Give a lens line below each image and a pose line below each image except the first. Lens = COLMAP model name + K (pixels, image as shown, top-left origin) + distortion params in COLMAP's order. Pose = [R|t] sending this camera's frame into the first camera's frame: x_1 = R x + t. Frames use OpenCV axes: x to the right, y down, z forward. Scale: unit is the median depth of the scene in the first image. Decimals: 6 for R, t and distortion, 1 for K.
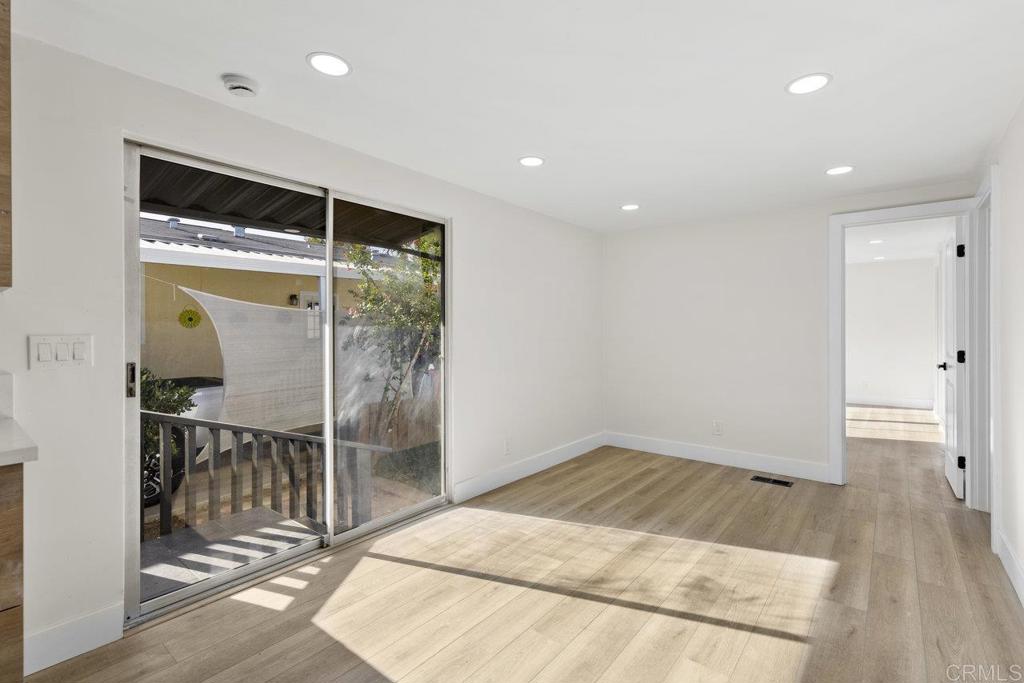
lens RADIAL K [[462.9, 0, 521.8], [0, 462.9, 331.3], [0, 0, 1]] dist [0.008173, 0.000246]
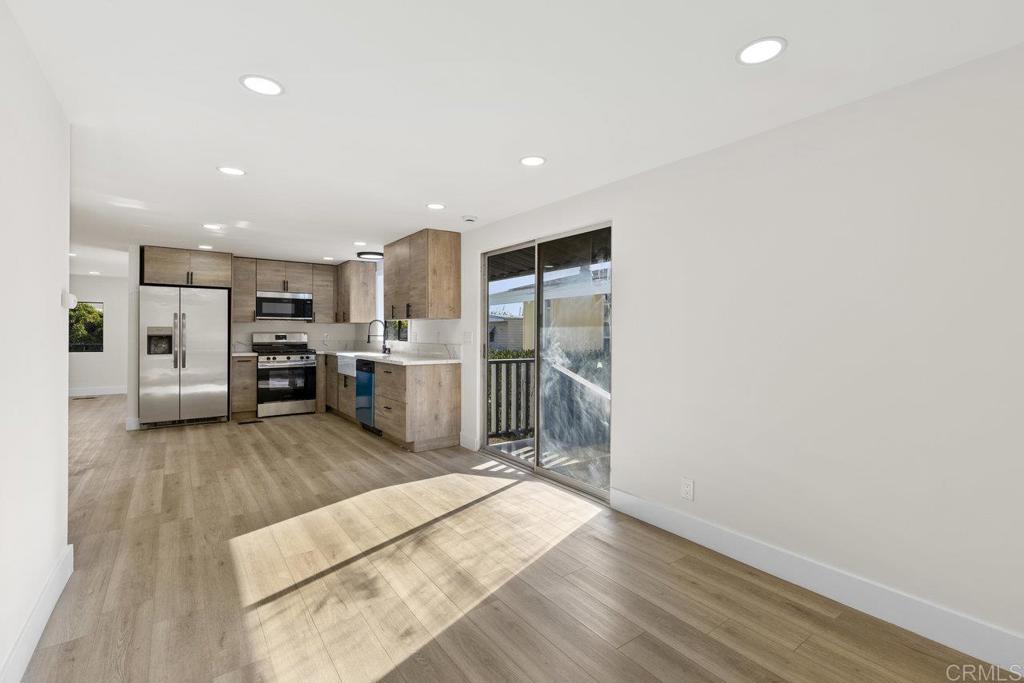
lens RADIAL K [[462.9, 0, 518.4], [0, 462.9, 330.5], [0, 0, 1]] dist [0.008173, 0.000246]
pose [[-0.257528, -0.001804, -0.966269, 1.204145], [-0.004326, 0.999990, -0.000714, -0.000252], [0.966261, 0.003997, -0.257533, 1.492185]]
